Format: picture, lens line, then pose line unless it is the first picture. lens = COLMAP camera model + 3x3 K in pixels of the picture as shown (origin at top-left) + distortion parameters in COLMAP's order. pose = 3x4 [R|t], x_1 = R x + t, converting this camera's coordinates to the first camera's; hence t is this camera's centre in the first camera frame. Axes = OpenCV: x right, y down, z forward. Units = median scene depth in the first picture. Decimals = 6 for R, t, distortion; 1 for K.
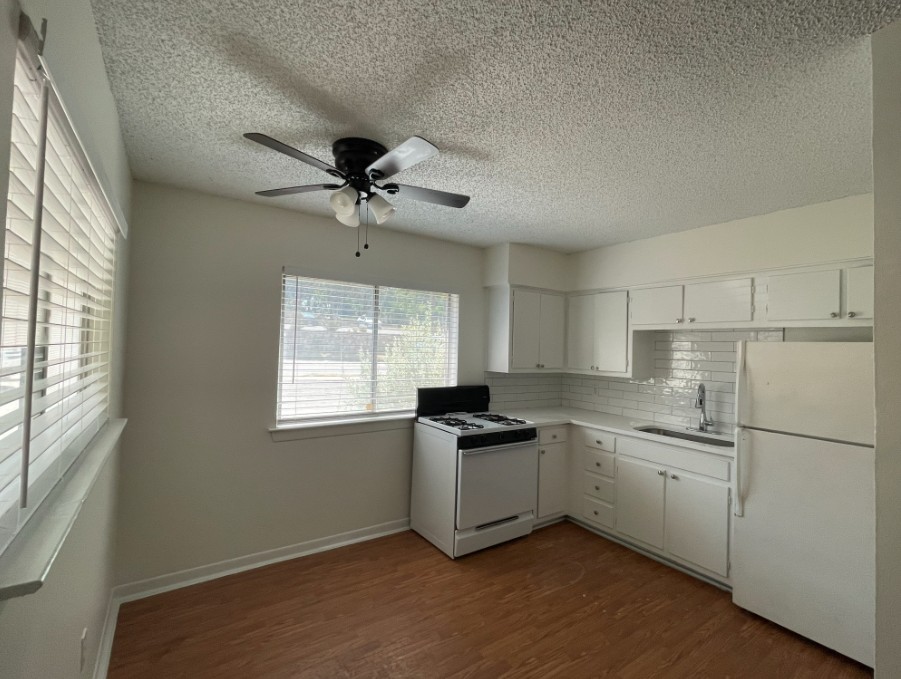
lens RADIAL K [[418.0, 0, 455.5], [0, 418.0, 338.6], [0, 0, 1]] dist [0.009508, 0.000203]
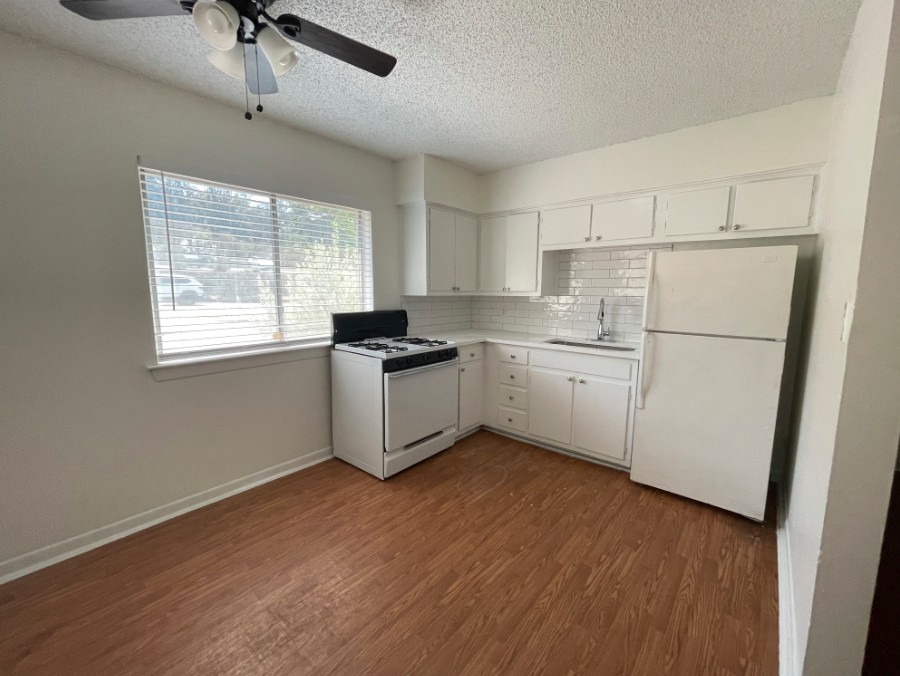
lens RADIAL K [[372.2, 0, 453.1], [0, 372.2, 338.7], [0, 0, 1]] dist [0.001543, -0.001243]
pose [[0.965484, -0.054598, 0.254674, -0.052101], [0.013945, 0.987216, 0.158777, 0.055723], [-0.260087, -0.149746, 0.953903, 0.163239]]
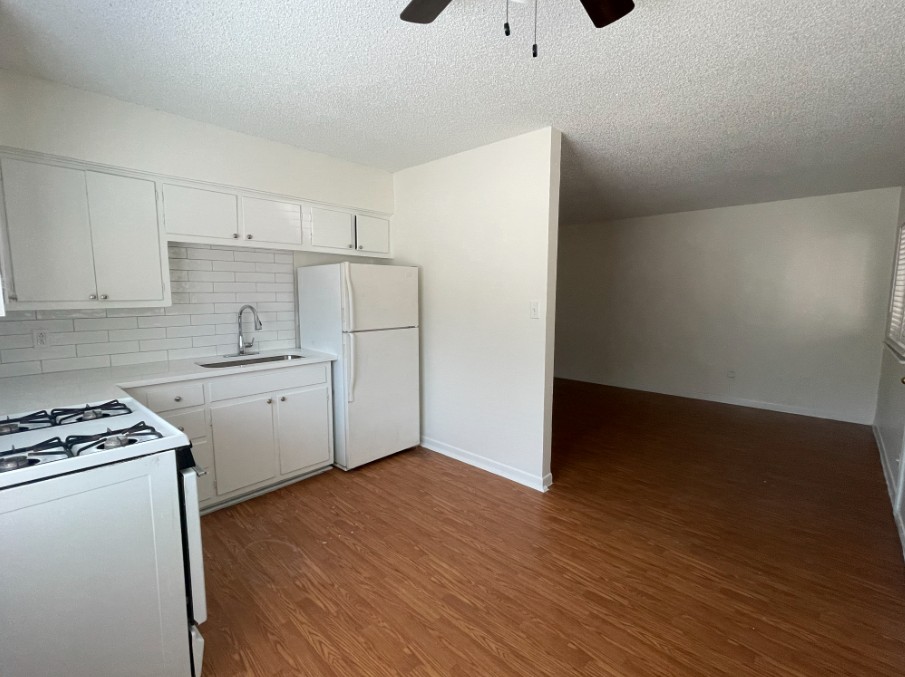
lens RADIAL K [[425.1, 0, 452.1], [0, 425.1, 332.6], [0, 0, 1]] dist [0.037478, -0.000411]
pose [[-0.207732, -0.121054, 0.970666, -0.514561], [-0.023865, 0.992645, 0.118687, 0.044968], [-0.977895, 0.001490, -0.209093, 0.810716]]
